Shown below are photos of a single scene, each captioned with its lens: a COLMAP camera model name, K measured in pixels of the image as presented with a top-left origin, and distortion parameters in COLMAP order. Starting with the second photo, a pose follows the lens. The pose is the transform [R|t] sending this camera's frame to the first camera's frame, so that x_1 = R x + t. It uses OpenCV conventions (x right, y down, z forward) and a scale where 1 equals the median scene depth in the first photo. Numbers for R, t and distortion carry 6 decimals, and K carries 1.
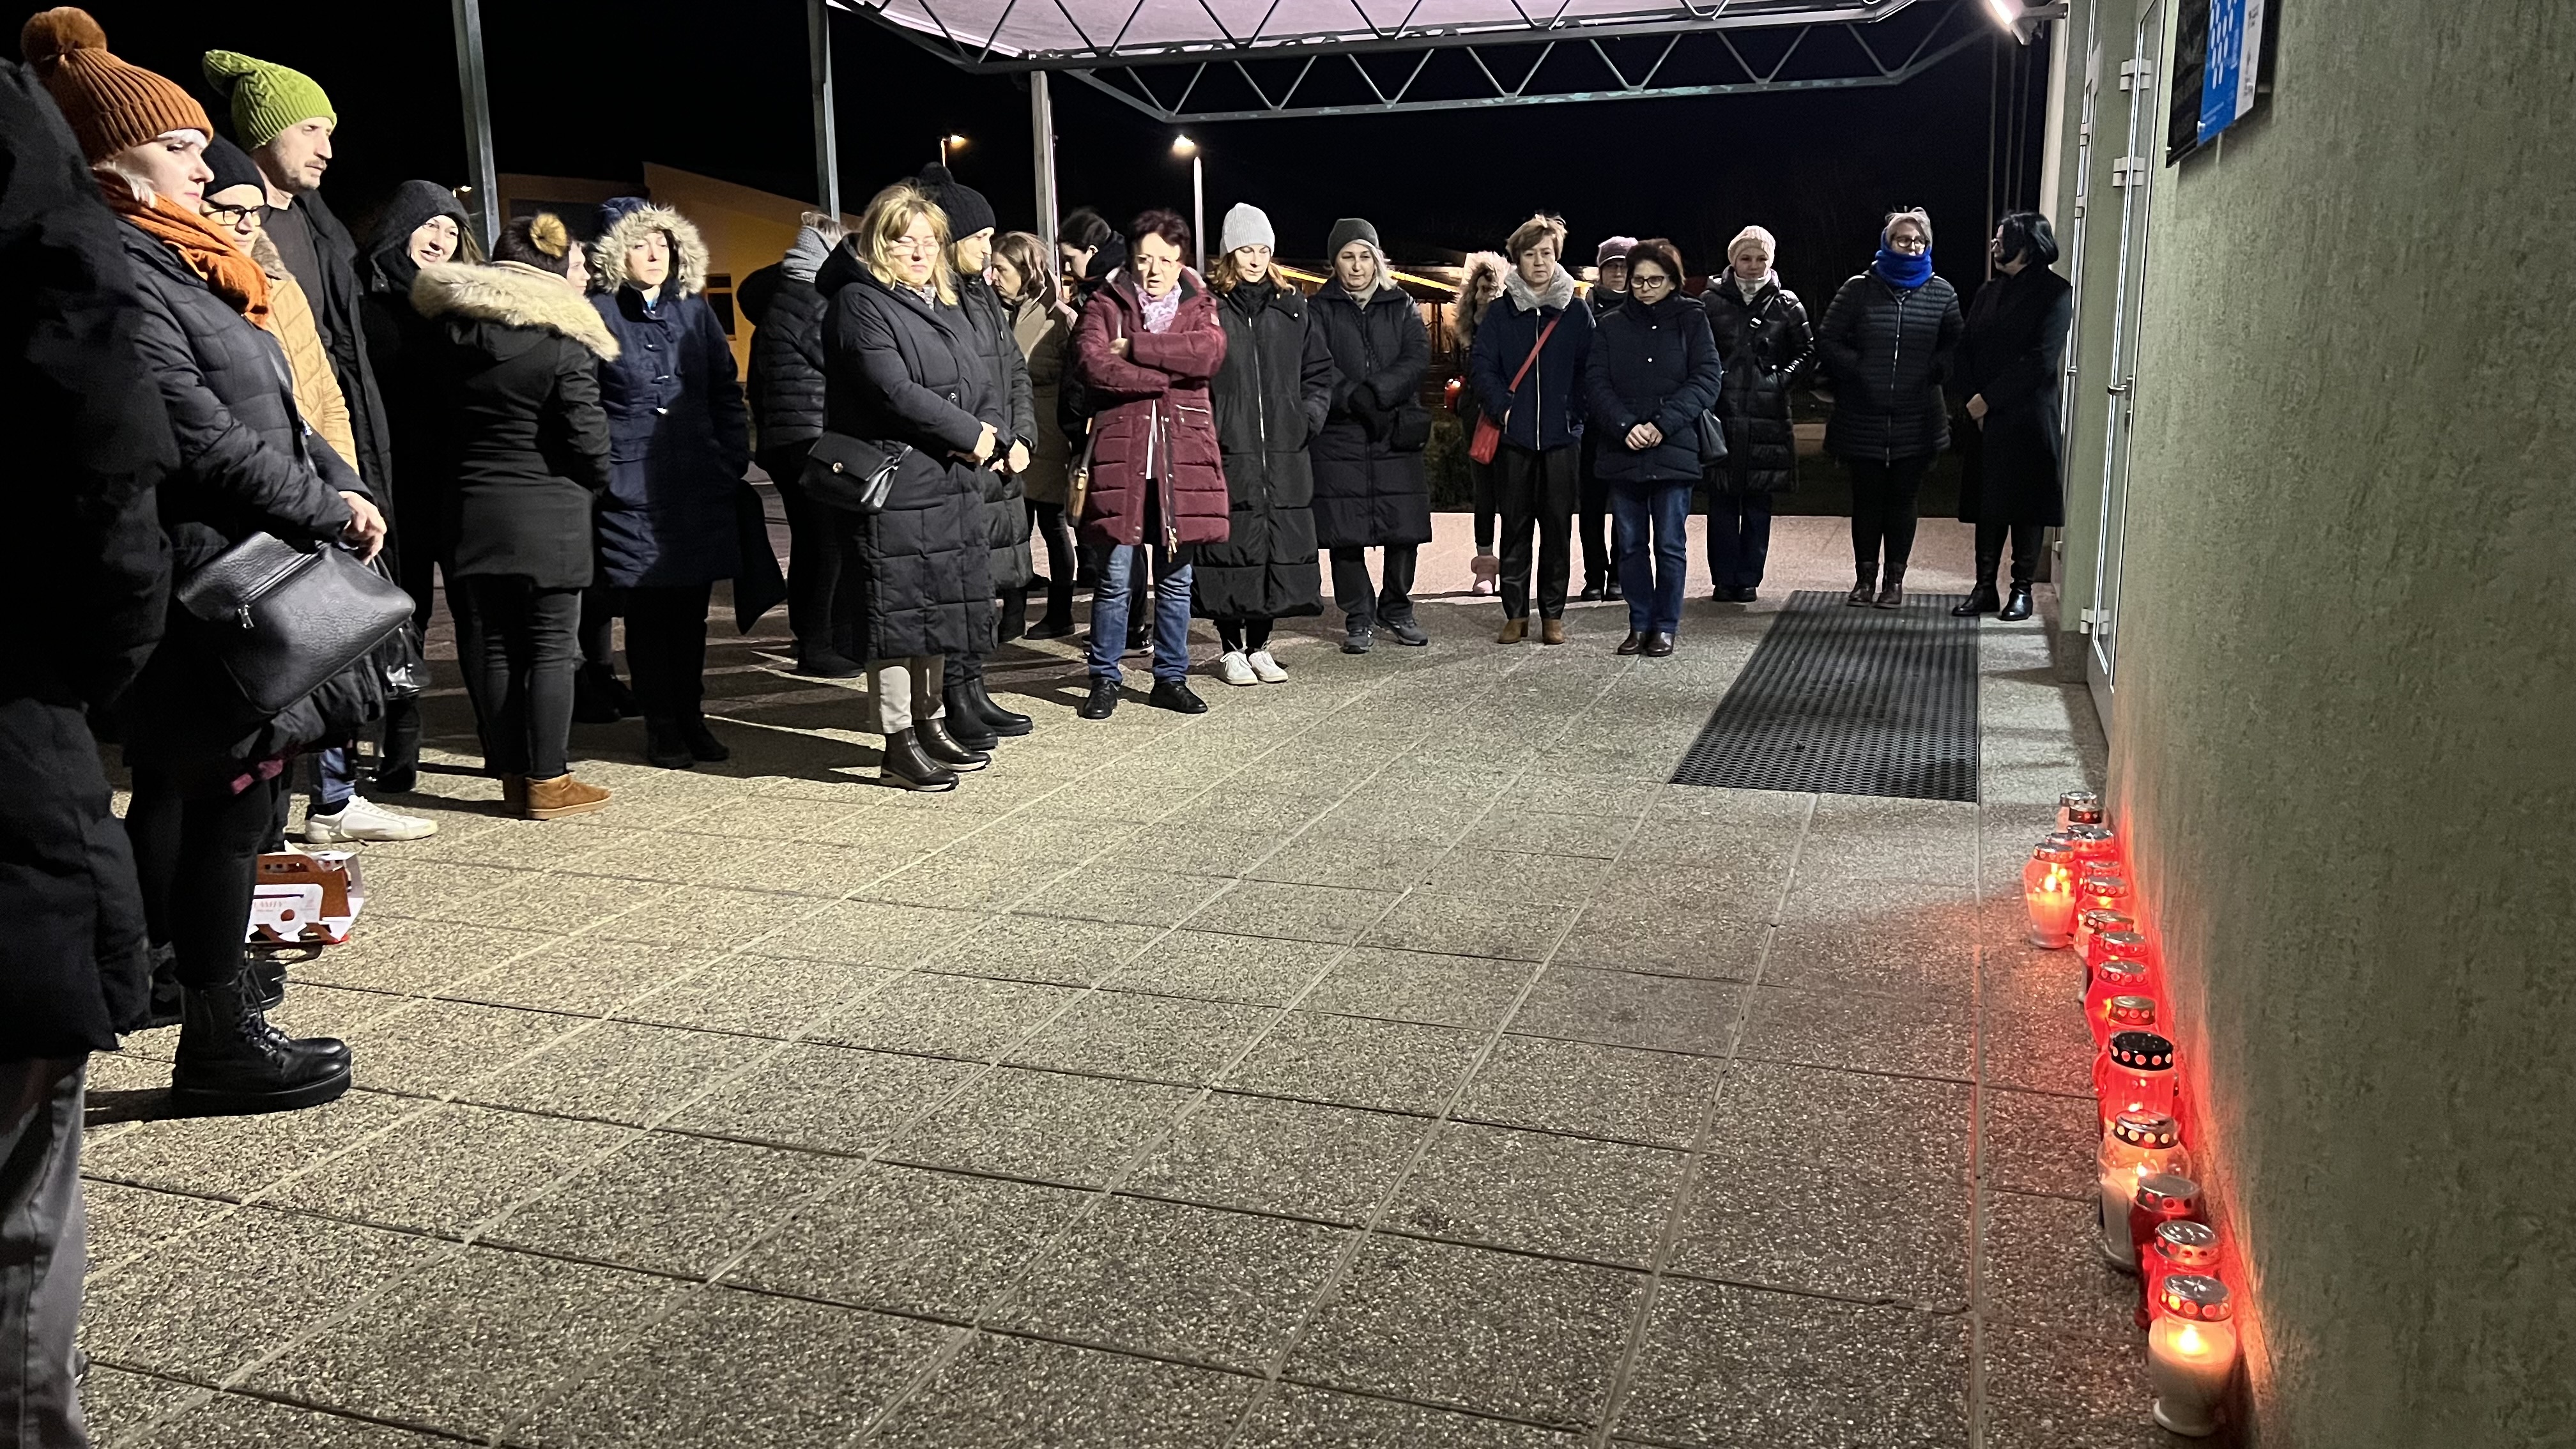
lens RADIAL K [[1944.3, 0, 1304.2], [0, 1944.3, 739.9], [0, 0, 1]] dist [0.047818, -0.068626]
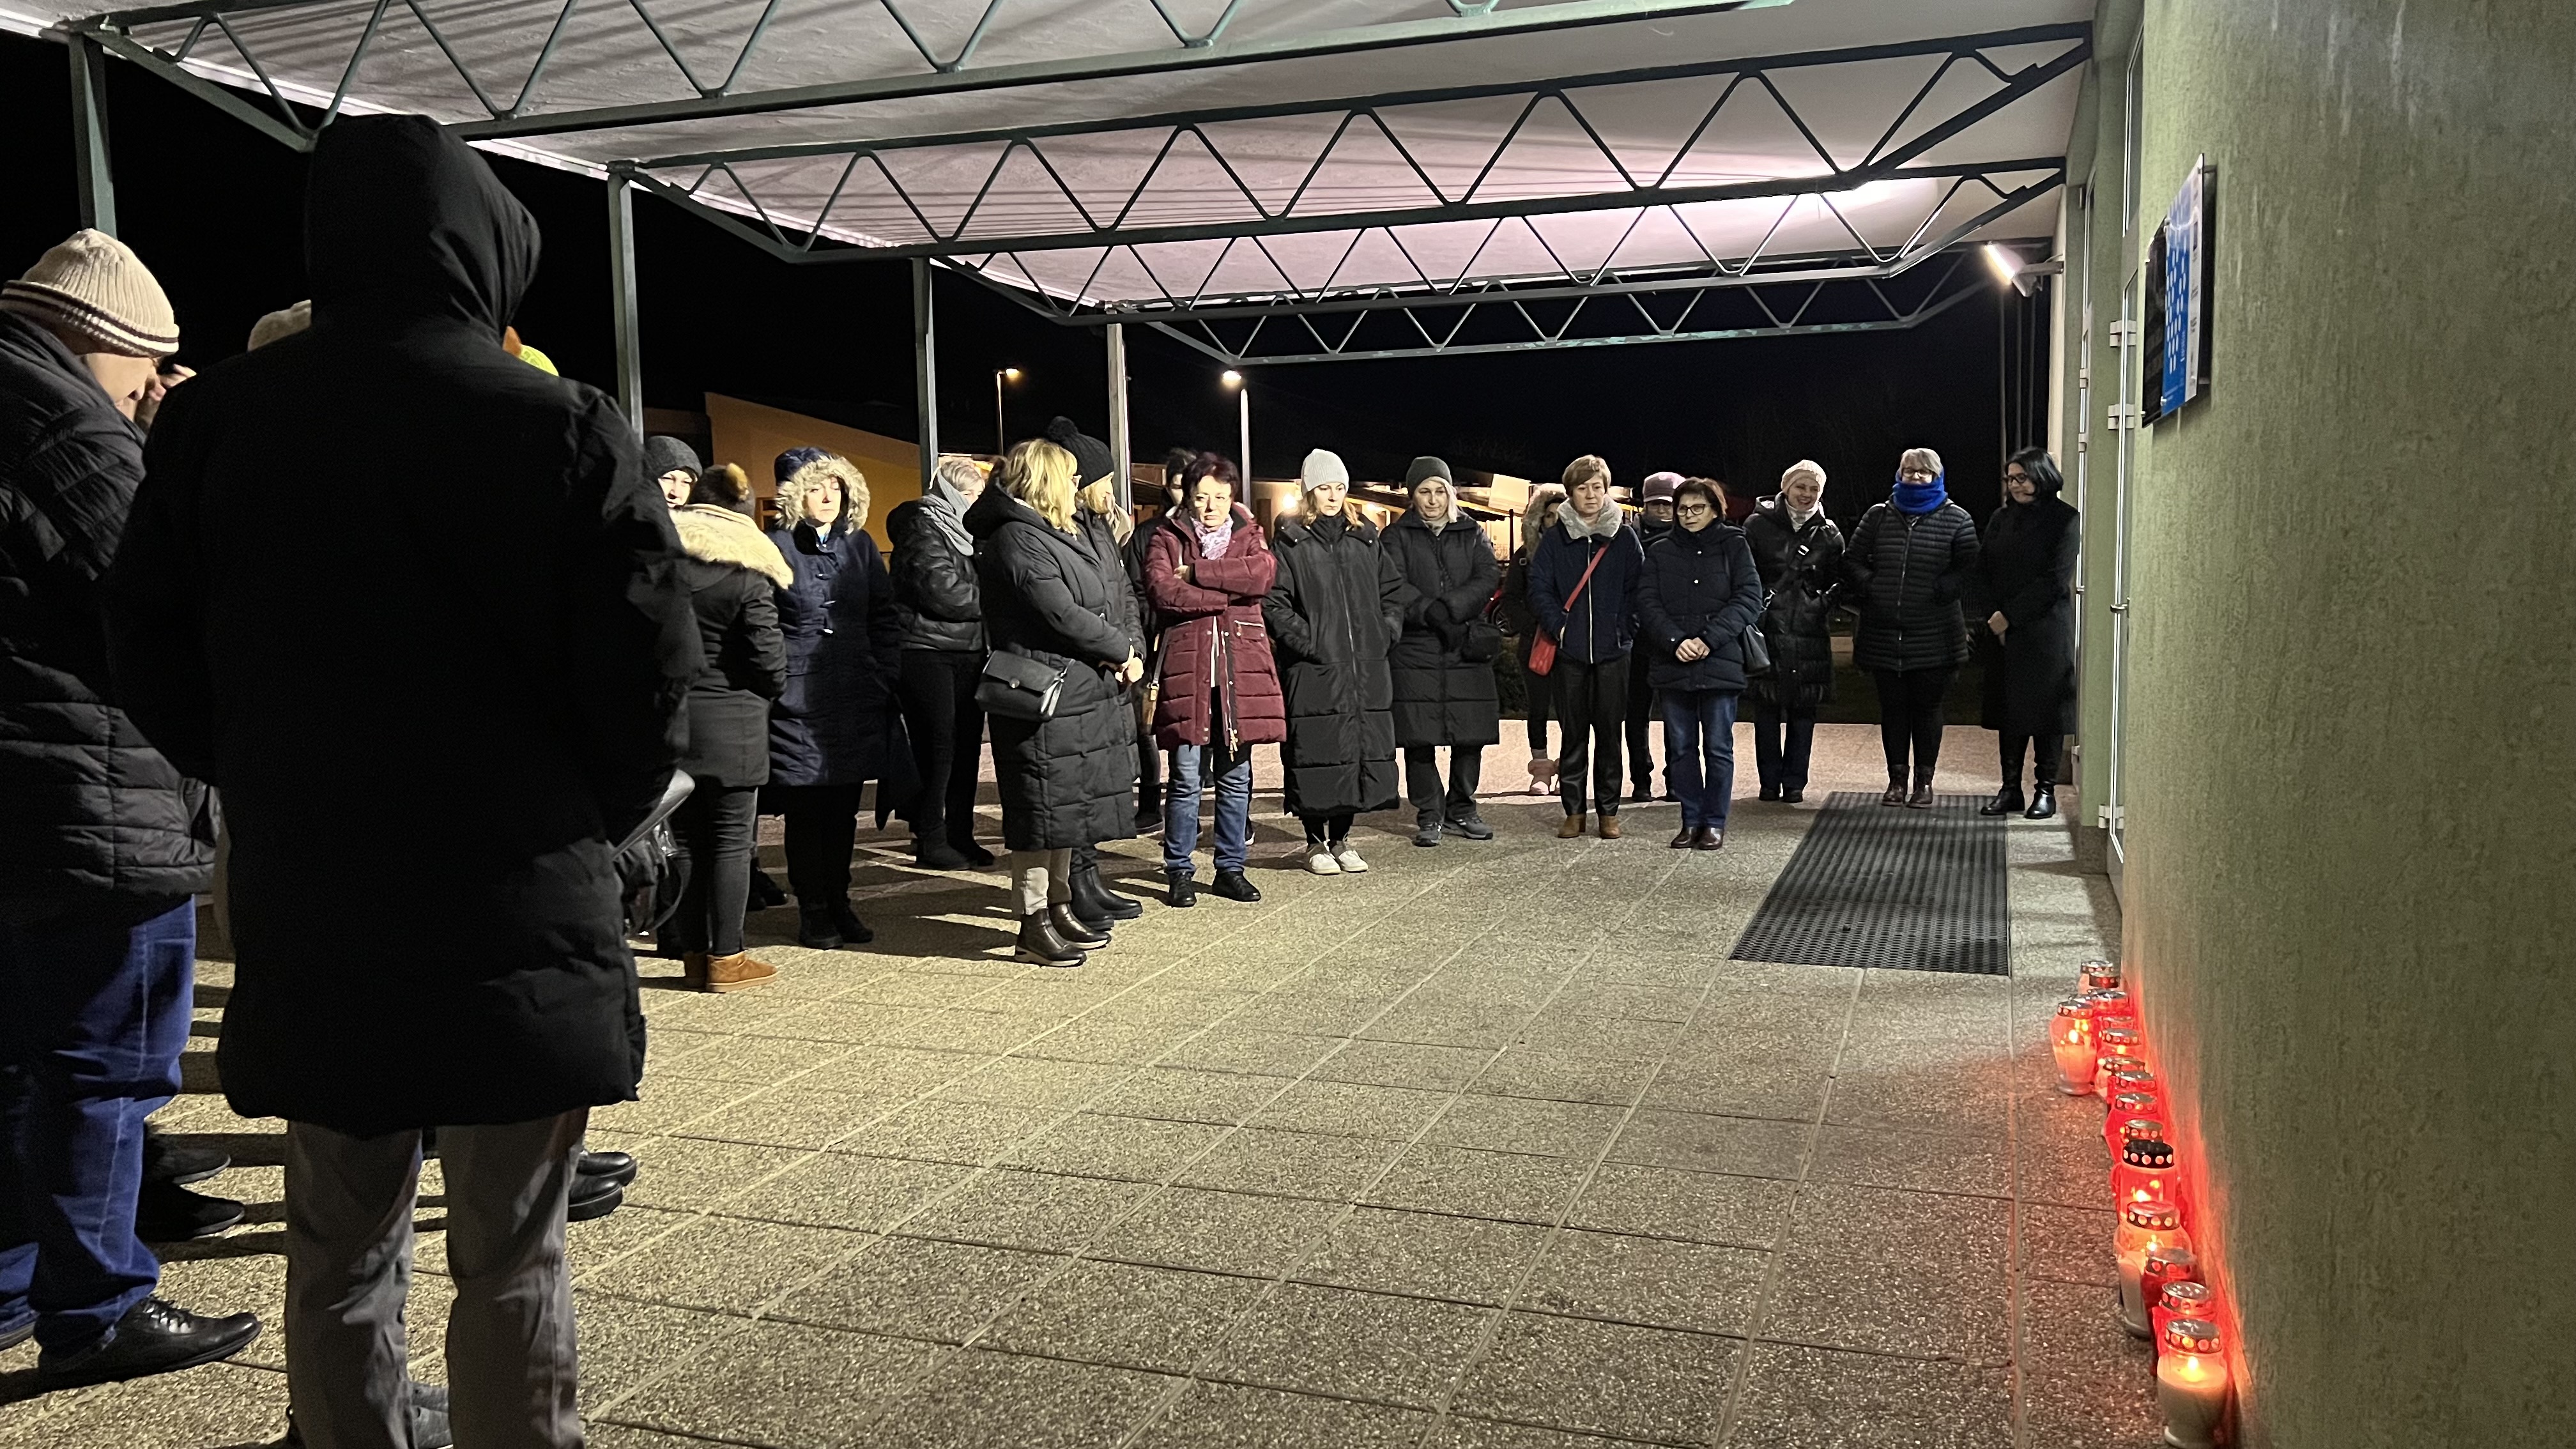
lens RADIAL K [[1944.3, 0, 1306.1], [0, 1944.3, 728.3], [0, 0, 1]] dist [0.047818, -0.068626]
pose [[0.999902, -0.002569, -0.013734, -0.047986], [0.000988, 0.993491, -0.113904, 0.022741], [0.013937, 0.113879, 0.993397, -0.153427]]
